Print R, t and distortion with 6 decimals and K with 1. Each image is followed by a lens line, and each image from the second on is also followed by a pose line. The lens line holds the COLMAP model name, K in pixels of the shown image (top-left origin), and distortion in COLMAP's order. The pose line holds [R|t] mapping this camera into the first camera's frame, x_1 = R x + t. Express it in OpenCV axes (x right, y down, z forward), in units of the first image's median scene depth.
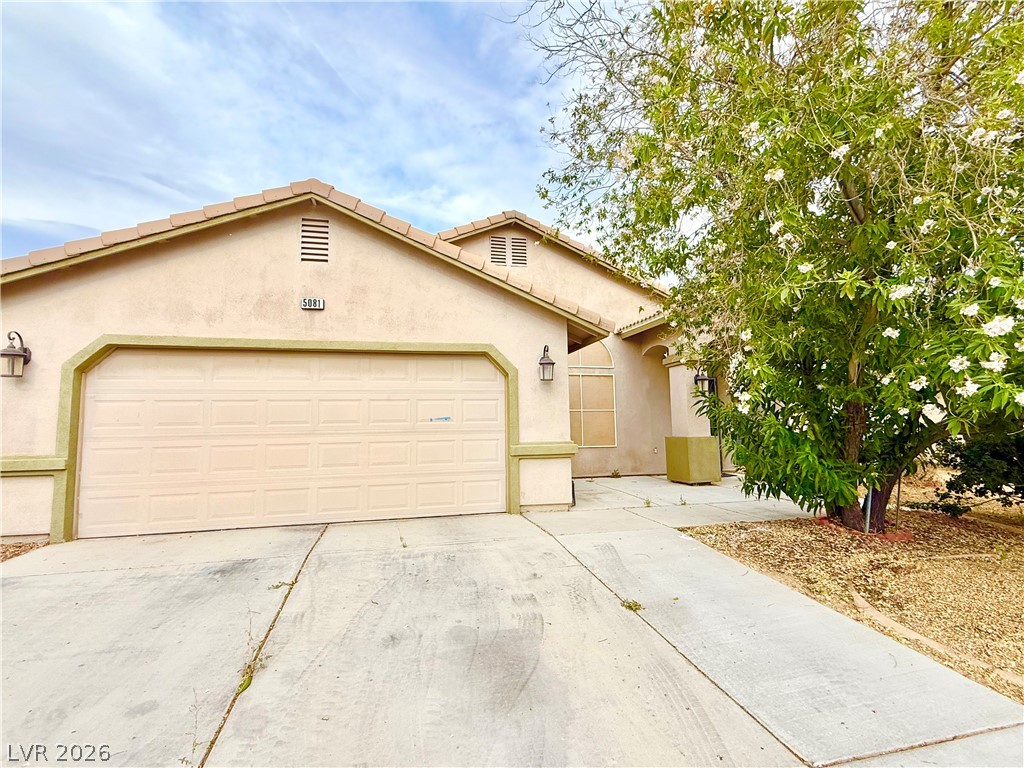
lens RADIAL K [[483.6, 0, 512.0], [0, 483.6, 384.0], [0, 0, 1]] dist [0.000436, -0.000274]
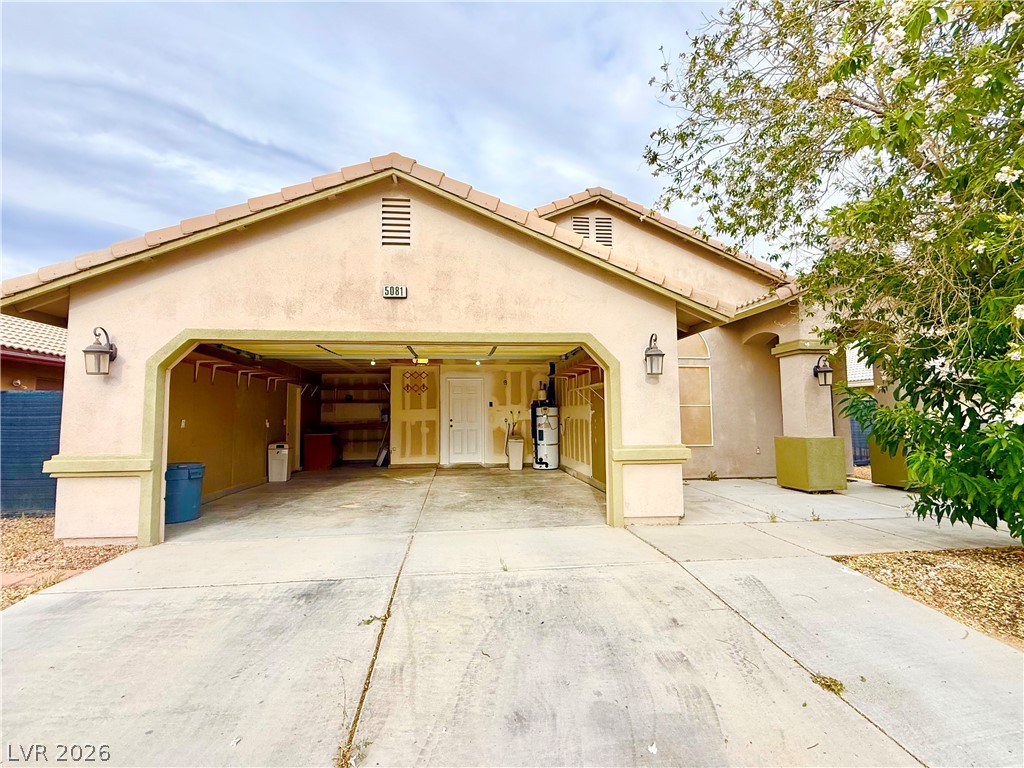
lens RADIAL K [[474.7, 0, 512.0], [0, 474.7, 384.0], [0, 0, 1]] dist [-0.001936, 0.000219]
pose [[0.992698, -0.001437, -0.120614, -0.097322], [0.004018, 0.999768, 0.021157, -0.011564], [0.120555, -0.021487, 0.992474, 0.154201]]
